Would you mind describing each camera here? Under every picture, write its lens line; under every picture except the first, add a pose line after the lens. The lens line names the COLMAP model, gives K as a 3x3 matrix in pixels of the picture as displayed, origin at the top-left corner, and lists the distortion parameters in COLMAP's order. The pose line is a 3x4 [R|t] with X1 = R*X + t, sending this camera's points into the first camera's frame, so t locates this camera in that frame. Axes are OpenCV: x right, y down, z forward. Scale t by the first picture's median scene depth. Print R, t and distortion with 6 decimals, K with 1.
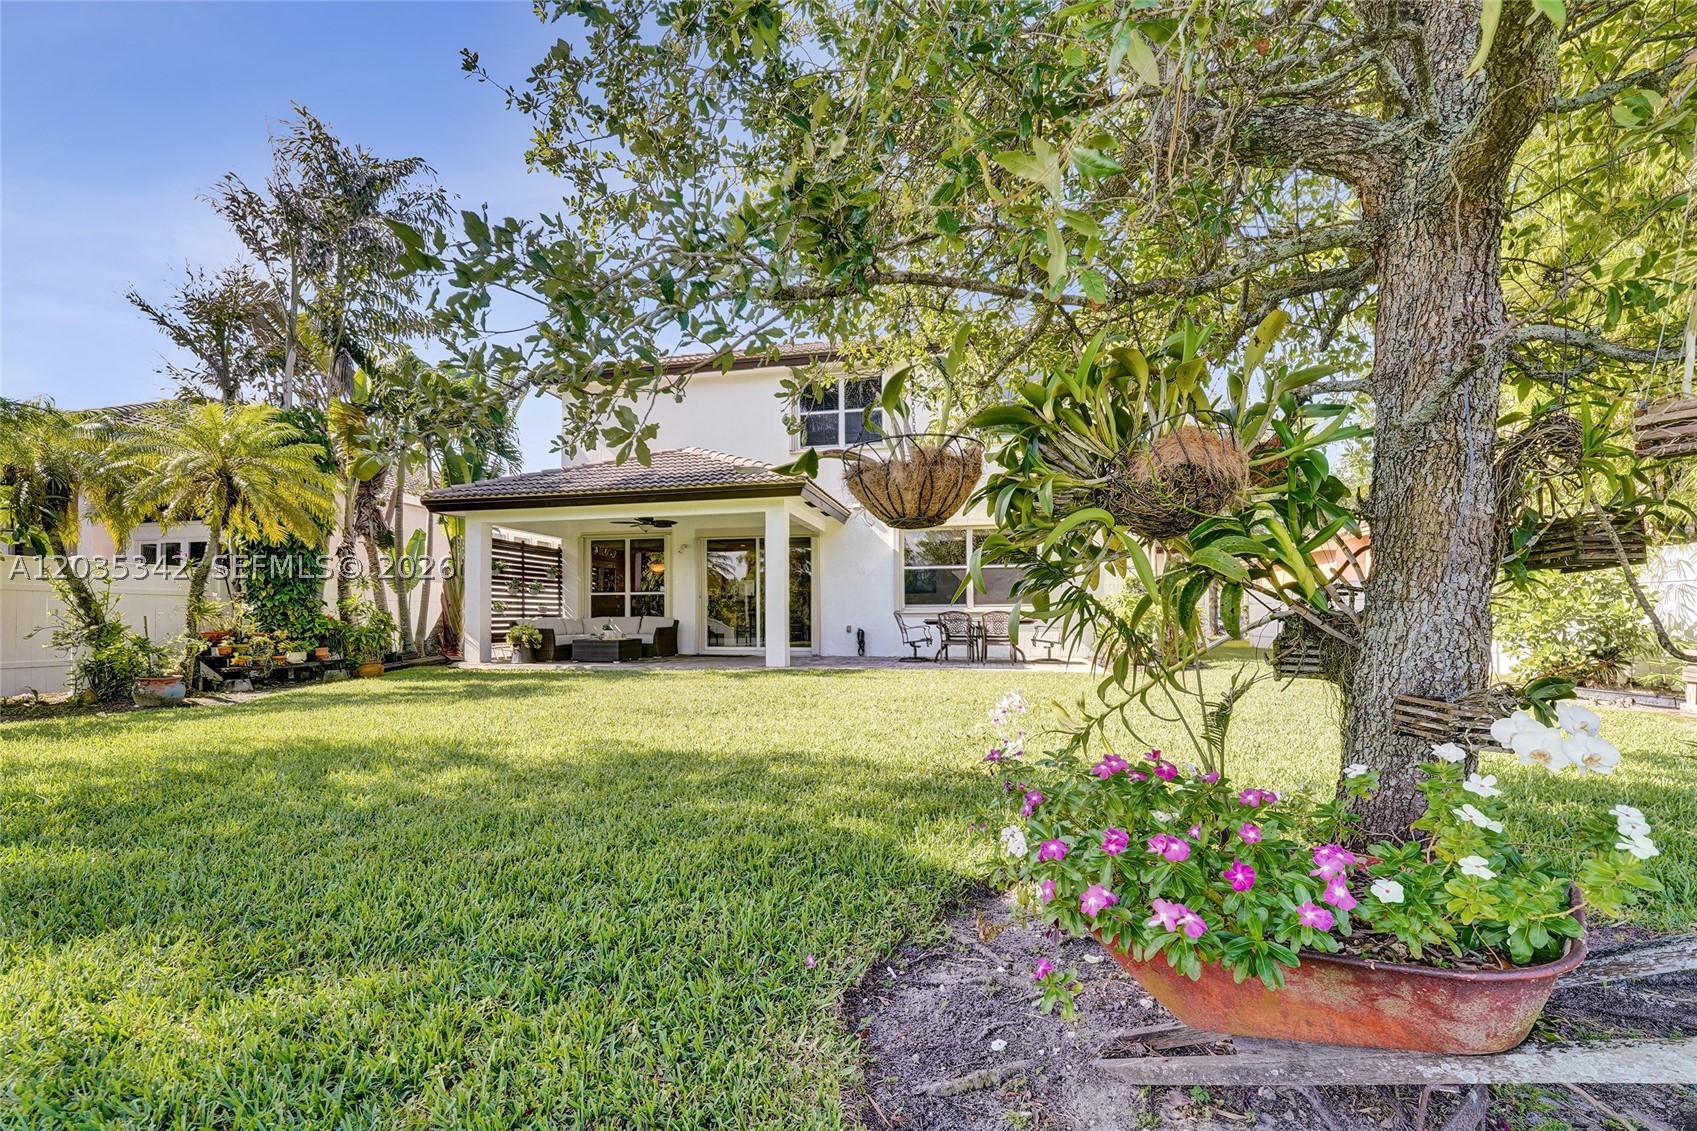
lens RADIAL K [[696.9, 0, 819.0], [0, 696.9, 602.8], [0, 0, 1]] dist [-0.031556, 0.004443]
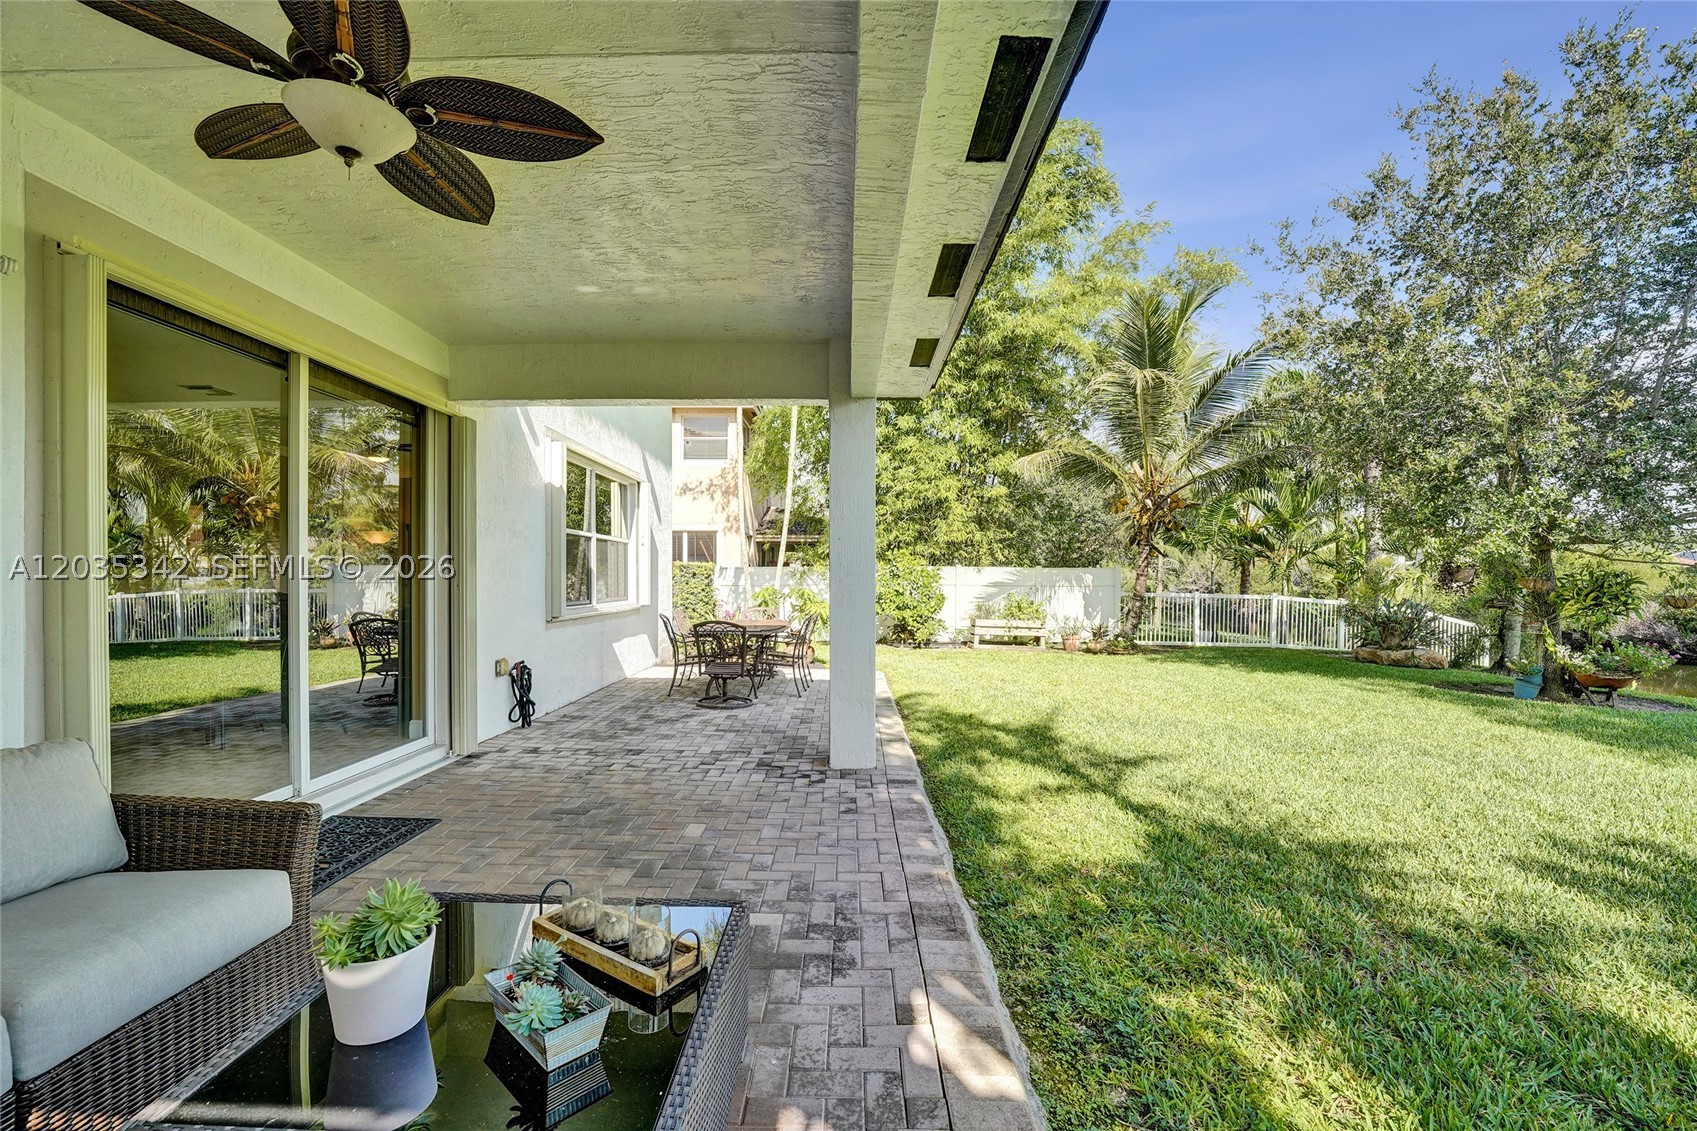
lens RADIAL K [[696.9, 0, 836.9], [0, 696.9, 585.8], [0, 0, 1]] dist [-0.031556, 0.004443]
pose [[-0.198746, -0.008294, 0.980016, -0.405569], [-0.021997, 0.999750, 0.003999, -0.016265], [-0.979804, -0.020763, -0.198879, 0.919050]]
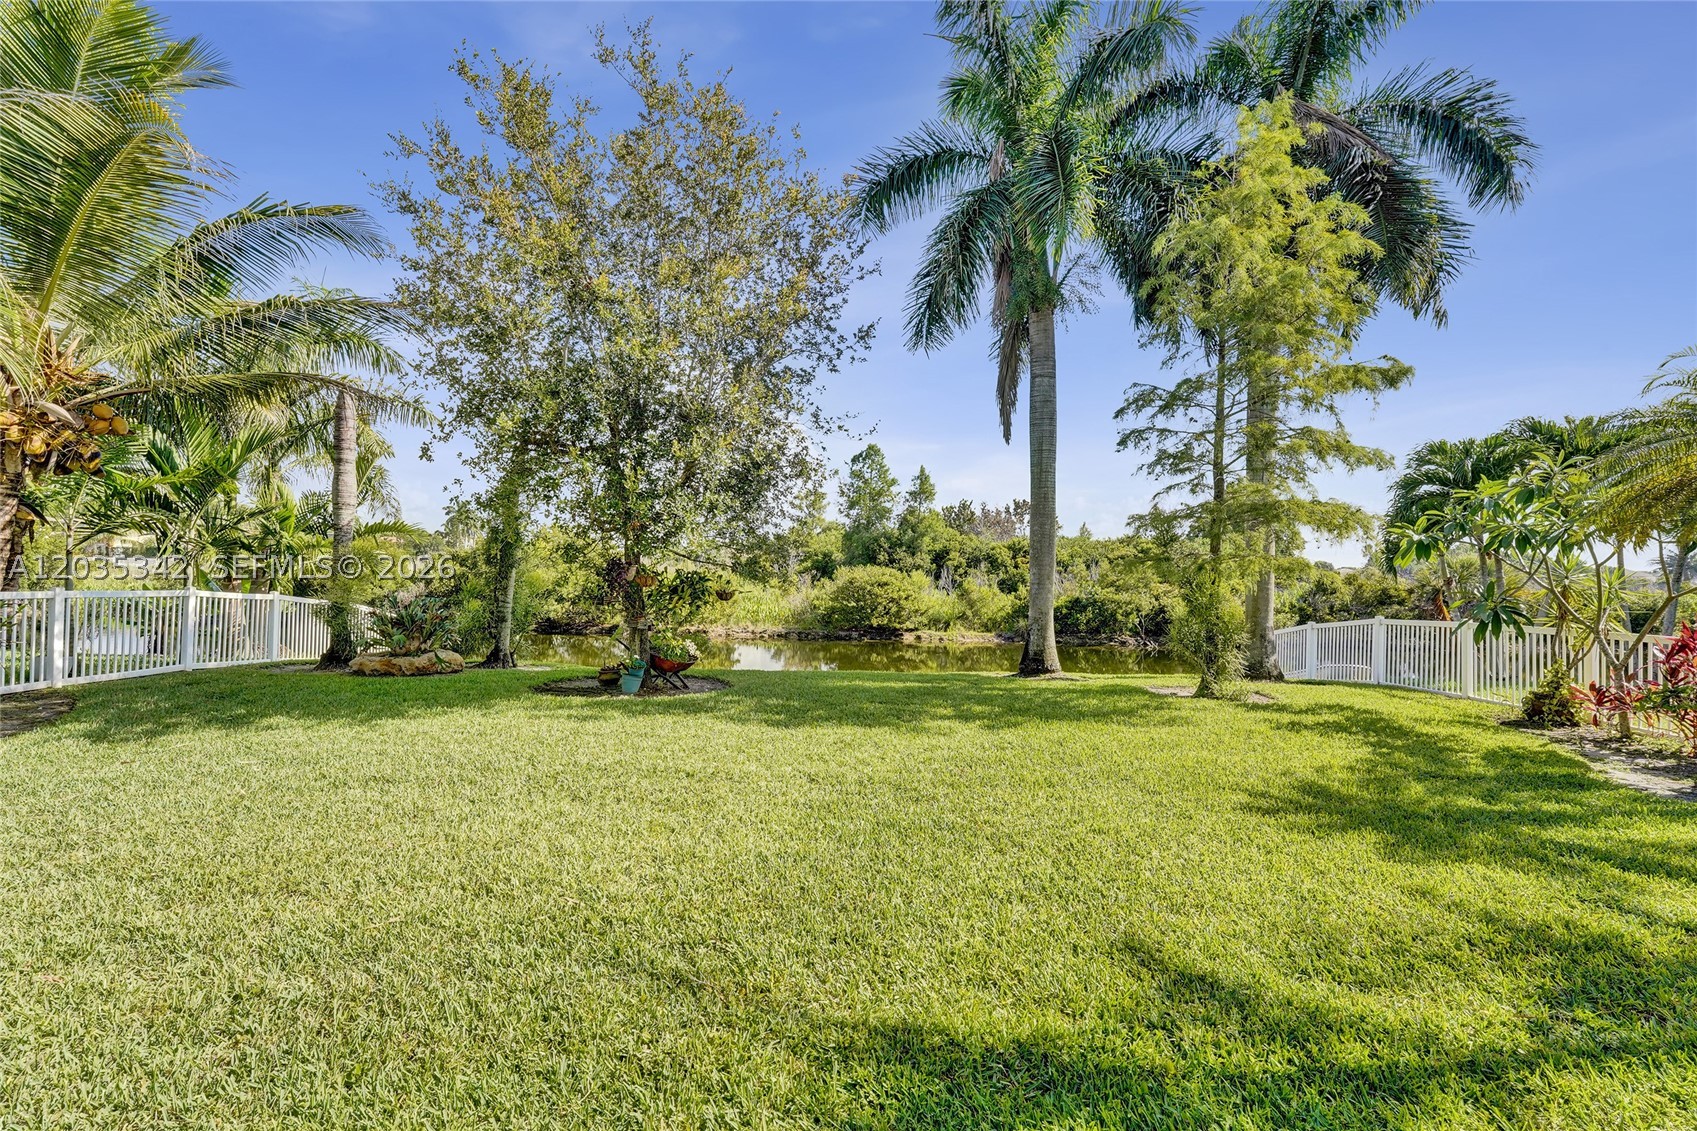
lens RADIAL K [[696.9, 0, 844.8], [0, 696.9, 564.1], [0, 0, 1]] dist [-0.031556, 0.004443]
pose [[-0.975886, -0.021038, -0.217262, 0.054121], [-0.015184, 0.999476, -0.028580, -0.030516], [0.217750, -0.024592, -0.975695, 0.853323]]
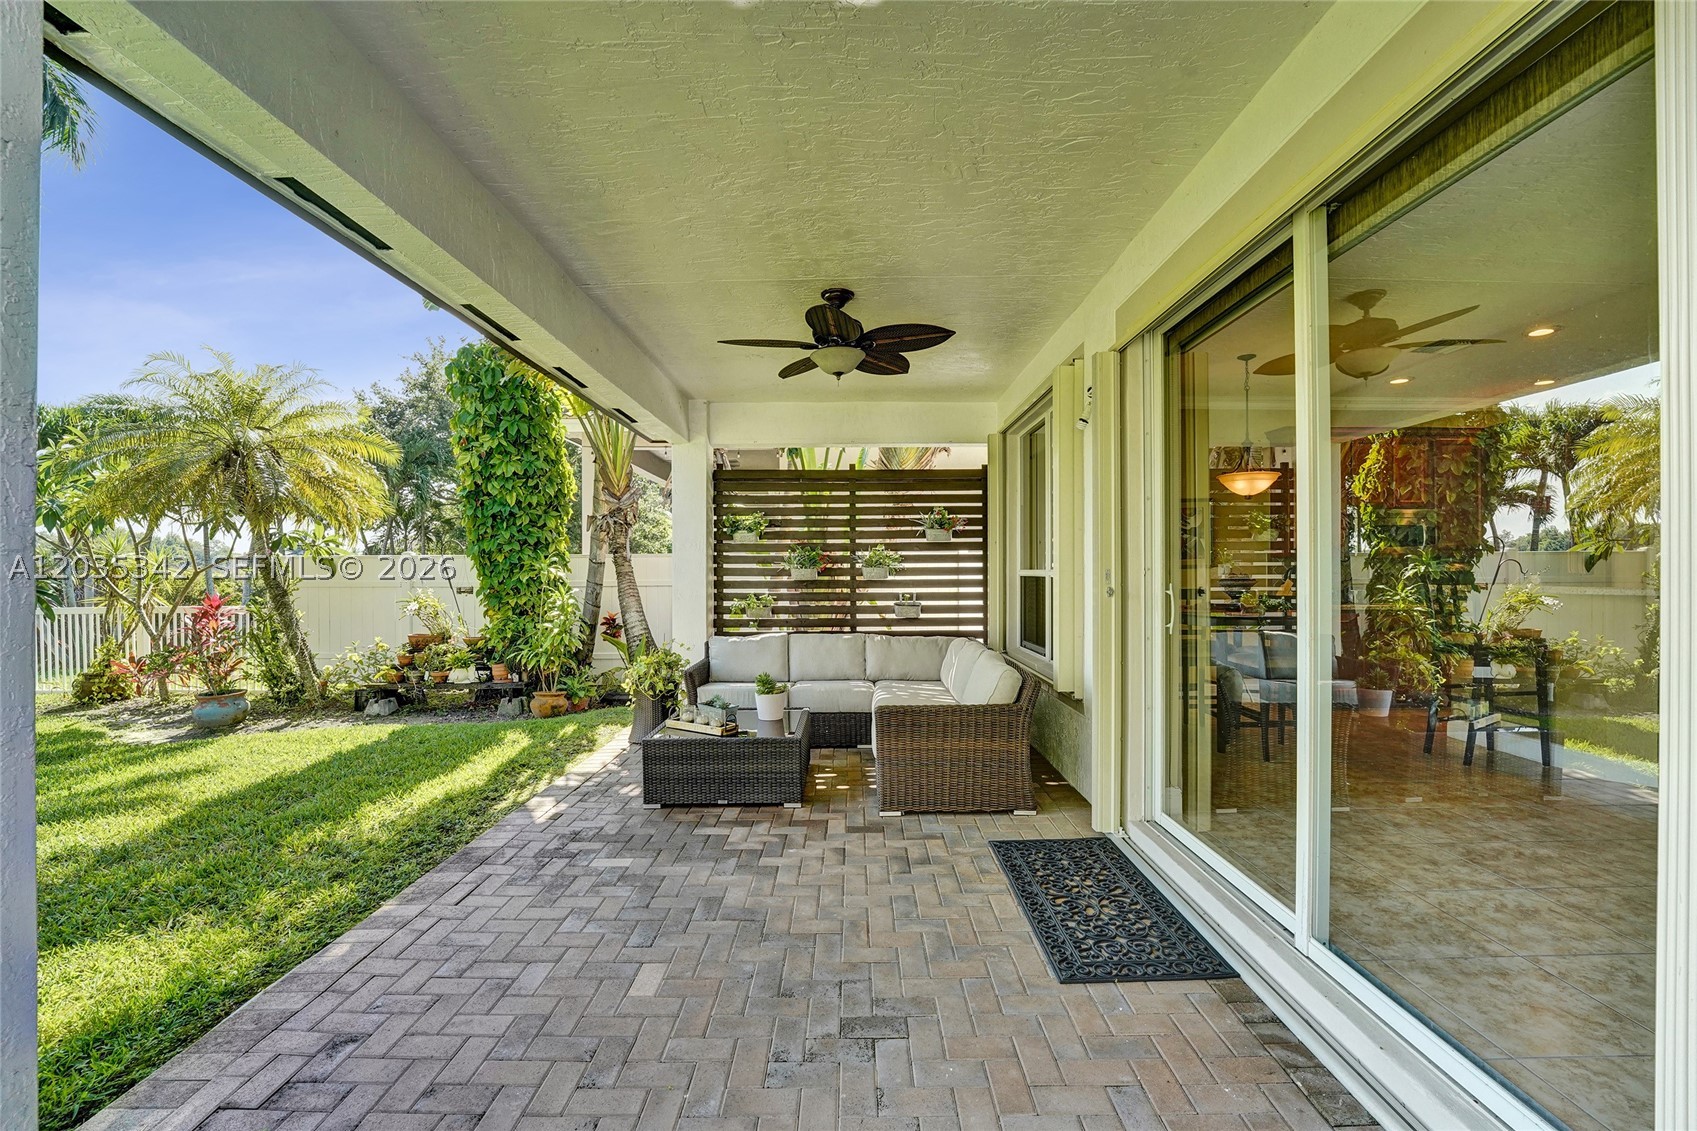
lens RADIAL K [[696.9, 0, 855.1], [0, 696.9, 567.5], [0, 0, 1]] dist [-0.031556, 0.004443]
pose [[0.217430, -0.003548, -0.976070, 0.039557], [0.022322, 0.999750, 0.001338, -0.020913], [0.975821, -0.022079, 0.217454, 0.932599]]
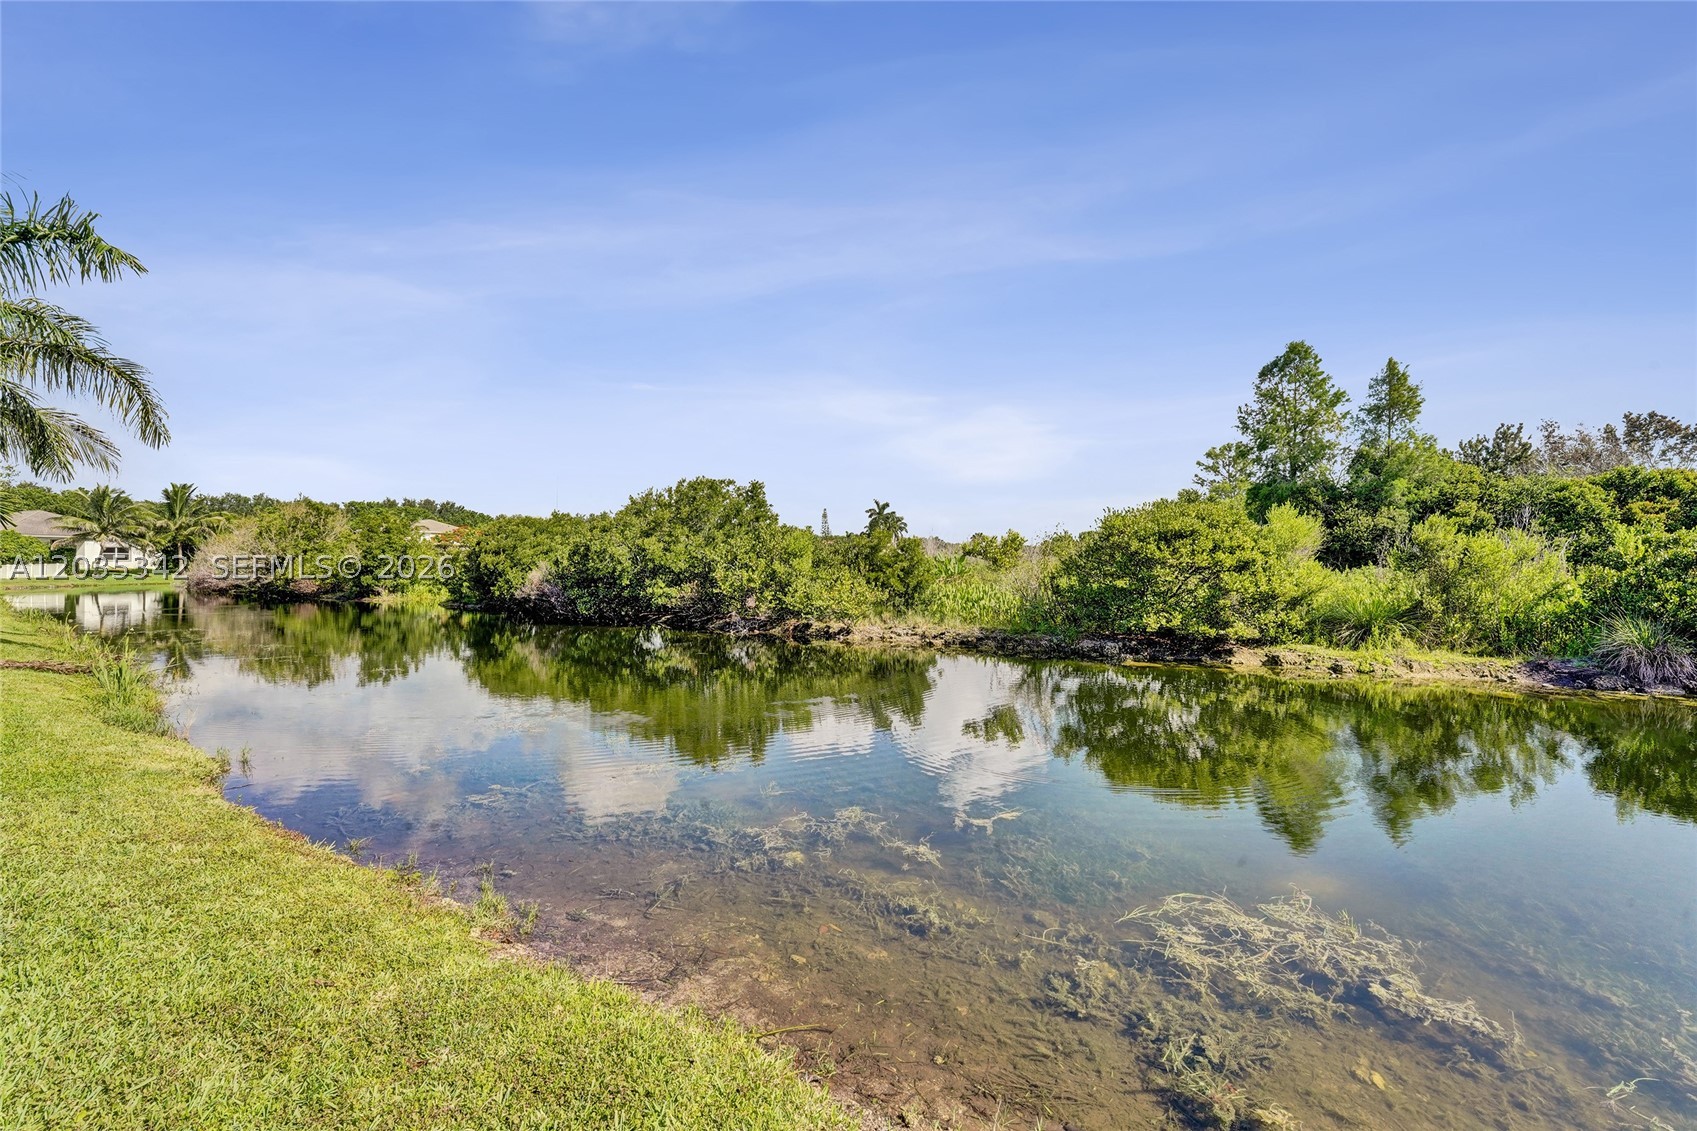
lens RADIAL K [[696.9, 0, 835.3], [0, 696.9, 563.7], [0, 0, 1]] dist [-0.031556, 0.004443]
pose [[-0.914067, 0.007035, 0.405501, -0.490430], [-0.002051, 0.999757, -0.021969, 0.027176], [-0.405557, -0.020913, -0.913831, -0.170914]]
